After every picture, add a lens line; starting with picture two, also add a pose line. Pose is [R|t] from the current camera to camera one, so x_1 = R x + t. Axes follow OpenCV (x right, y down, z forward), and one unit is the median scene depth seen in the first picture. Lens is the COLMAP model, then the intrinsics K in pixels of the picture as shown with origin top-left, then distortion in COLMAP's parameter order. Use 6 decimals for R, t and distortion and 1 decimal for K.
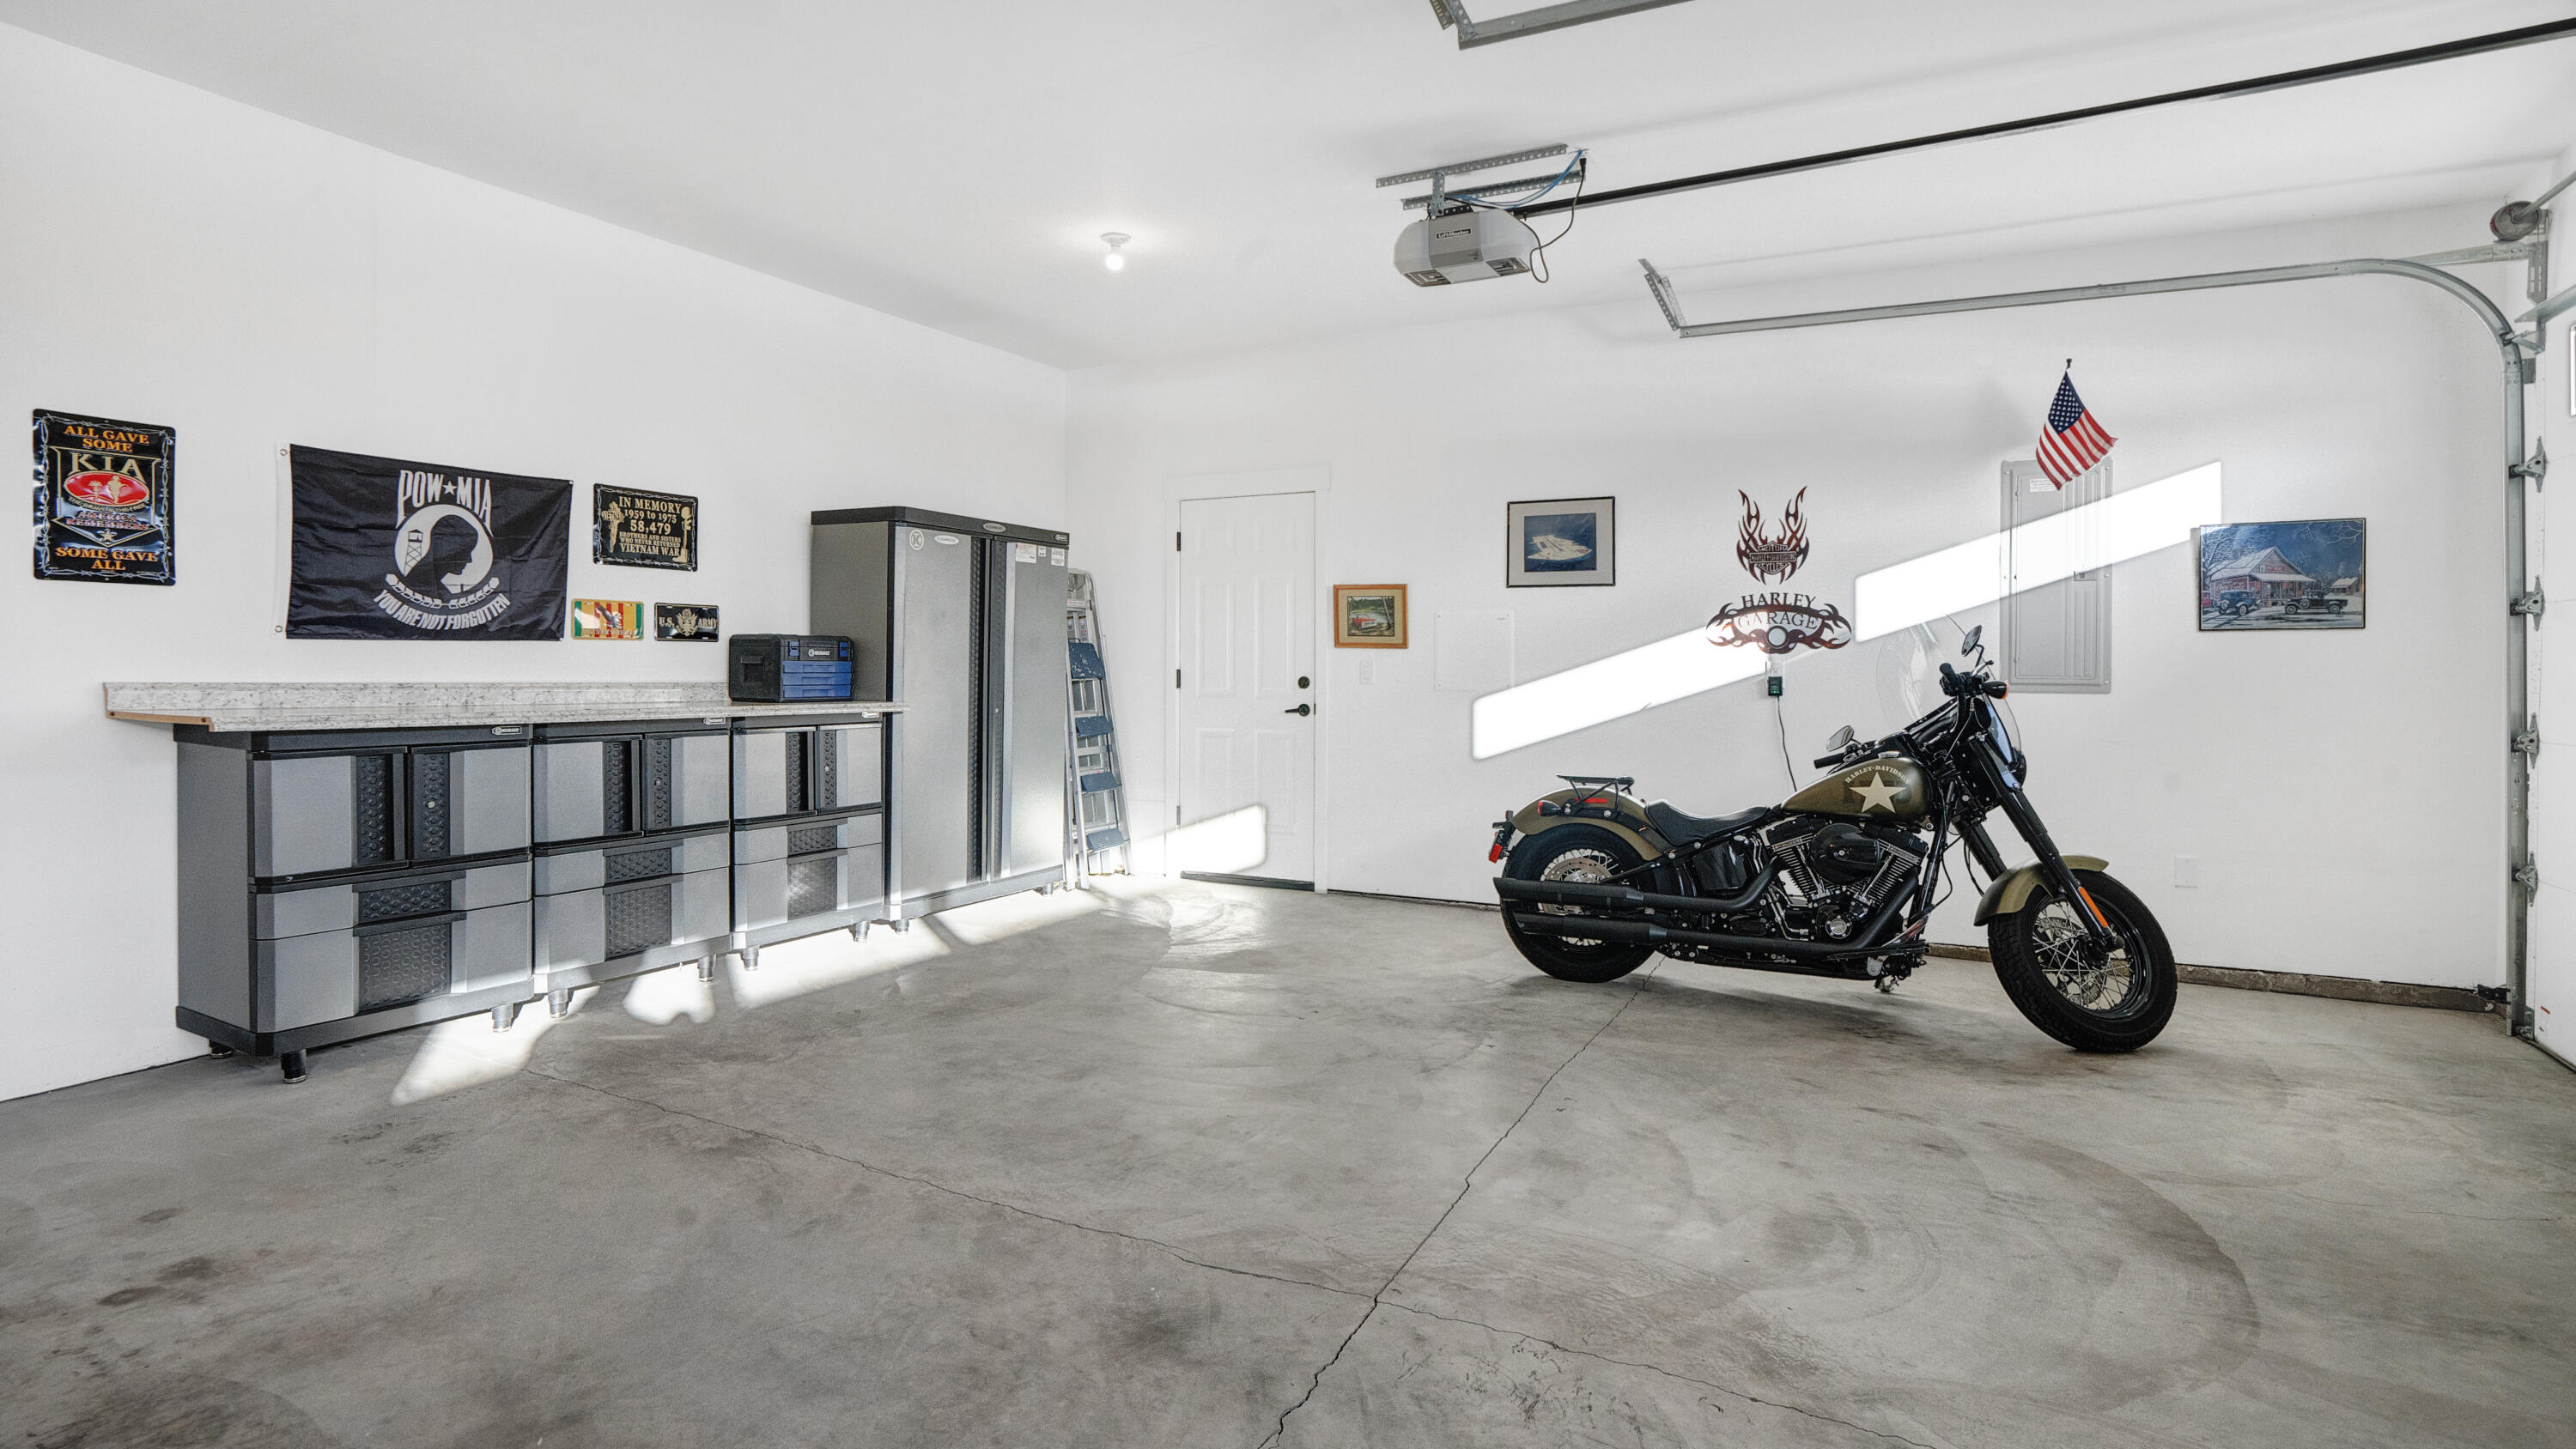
lens RADIAL K [[1290.9, 0, 1280.0], [0, 1290.9, 675.5], [0, 0, 1]] dist [-0.071595, 0.036044]
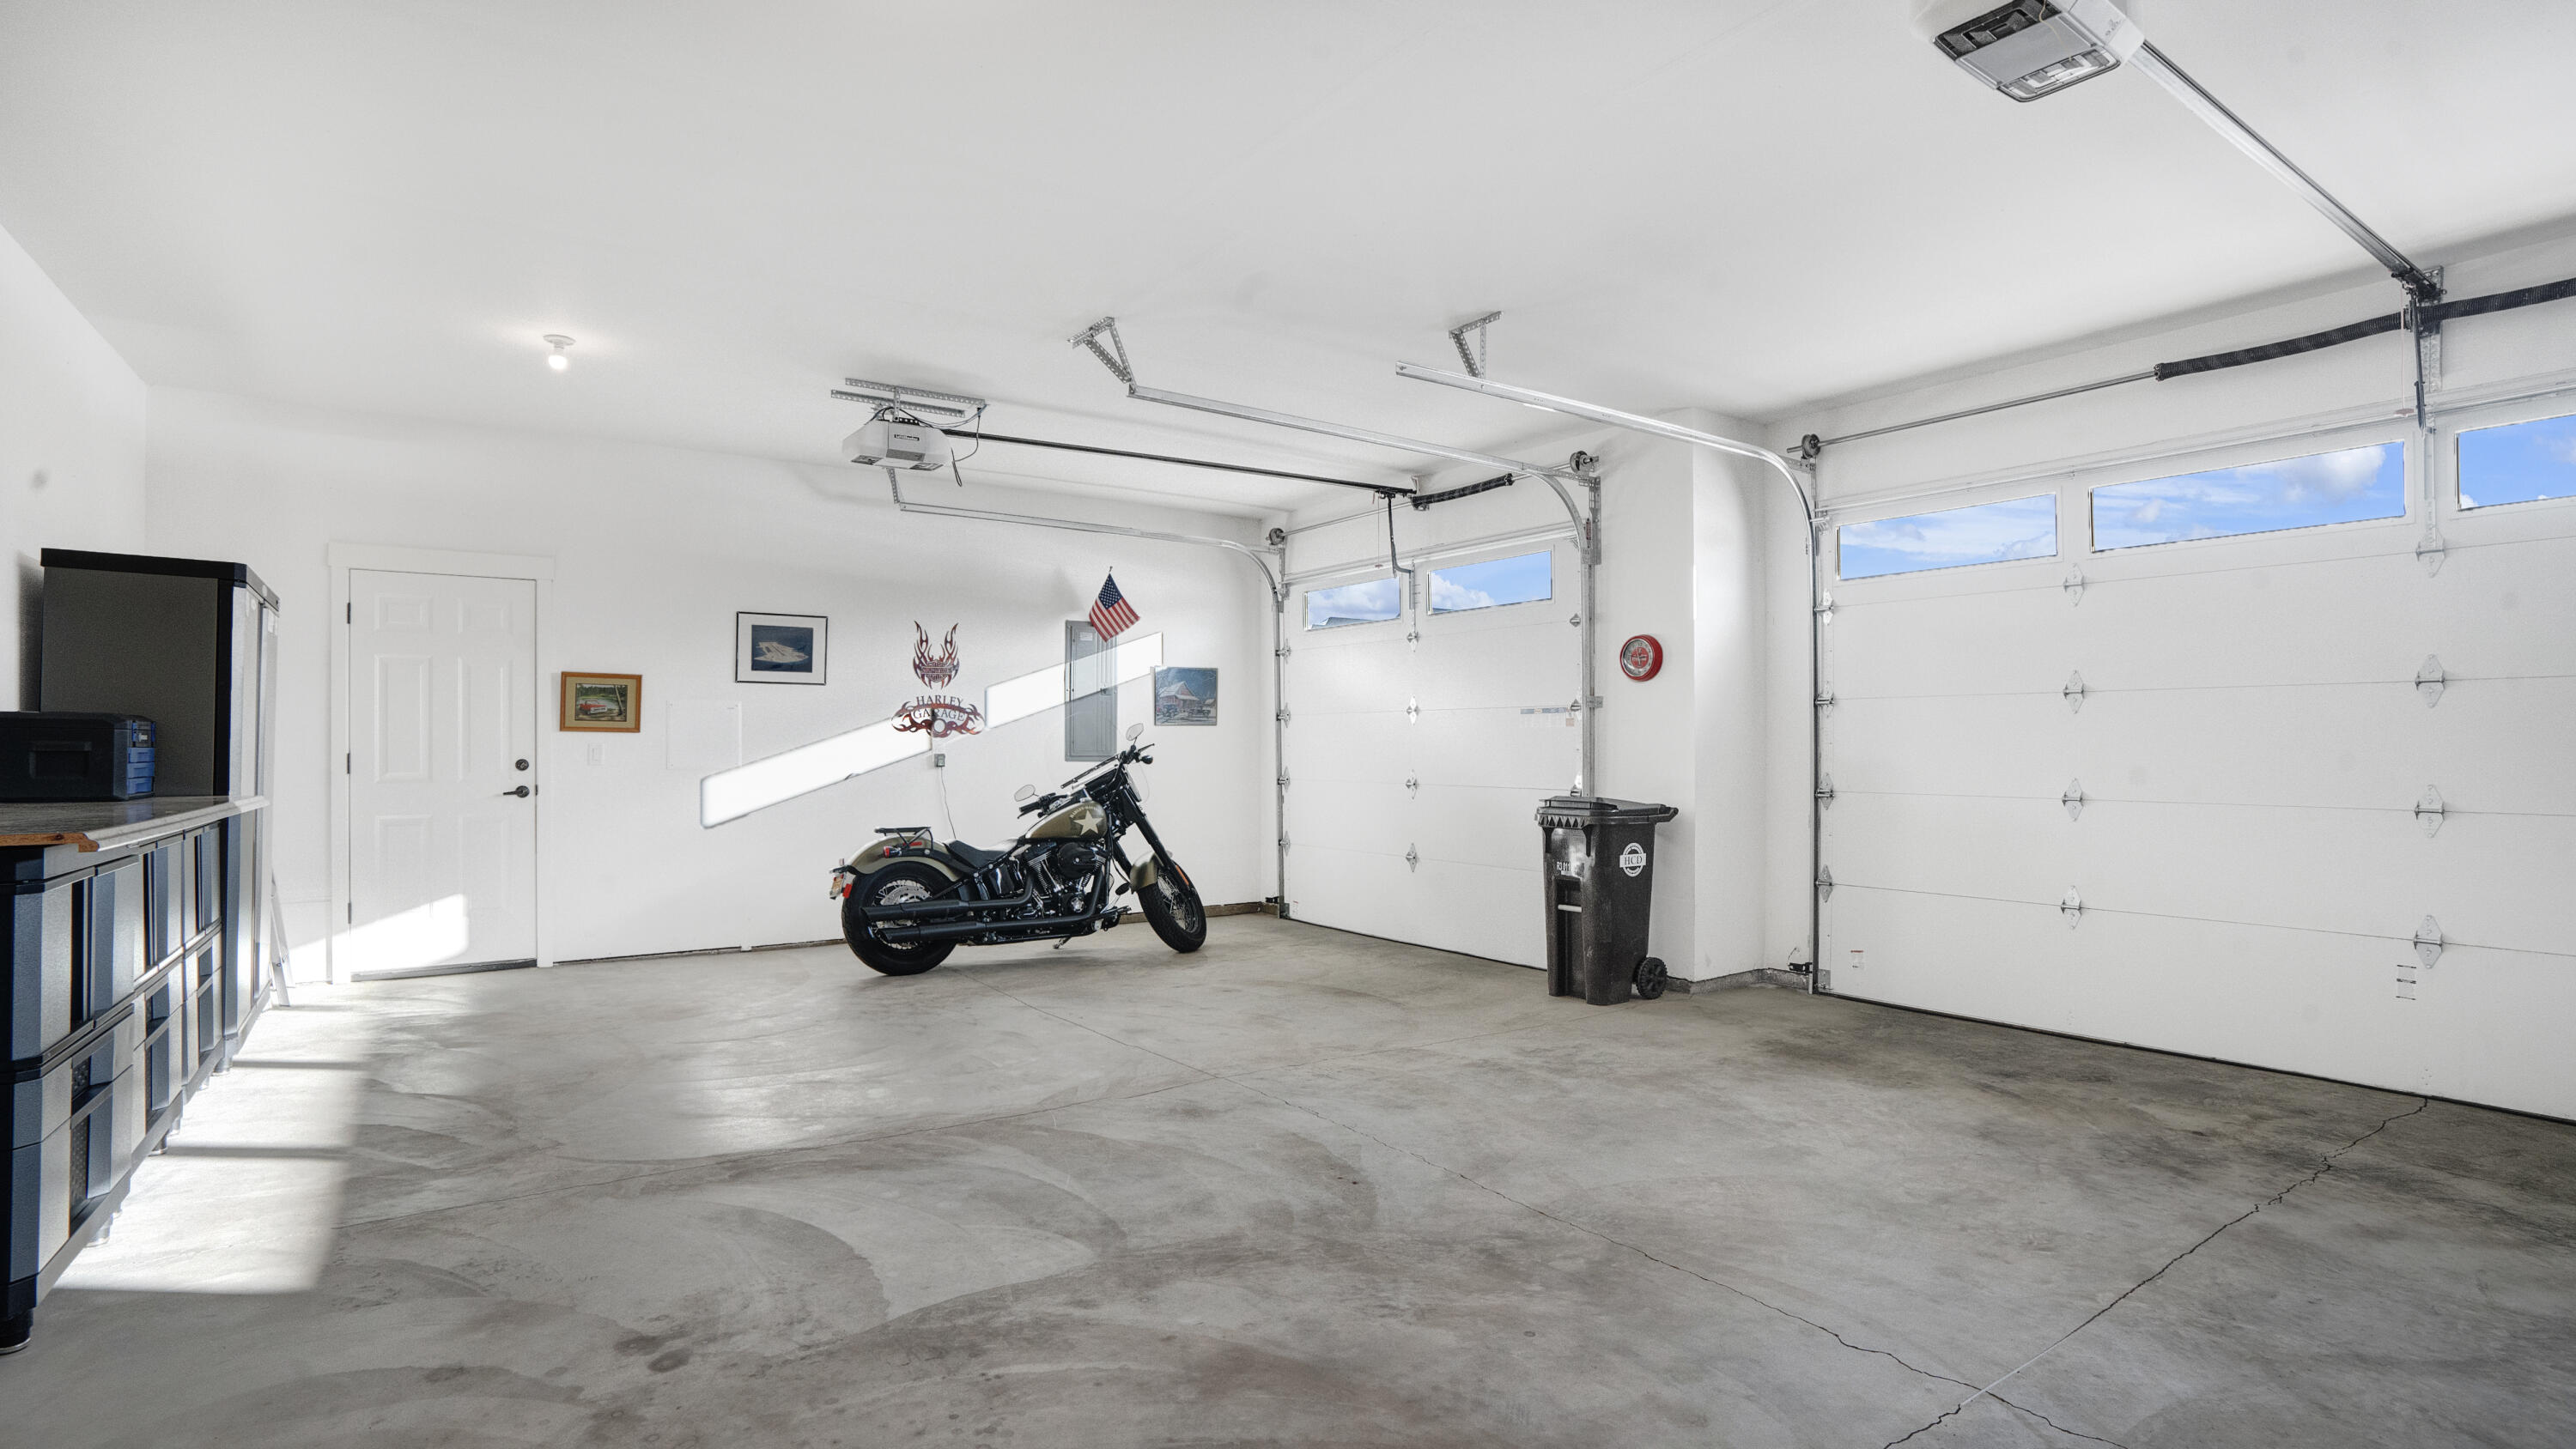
lens RADIAL K [[1238.3, 0, 1315.7], [0, 1238.3, 735.3], [0, 0, 1]] dist [-0.061888, 0.022443]
pose [[0.429970, 0.000741, 0.902843, -0.765071], [0.009268, 0.999943, -0.005235, -0.009770], [-0.902796, 0.010619, 0.429939, 0.026841]]
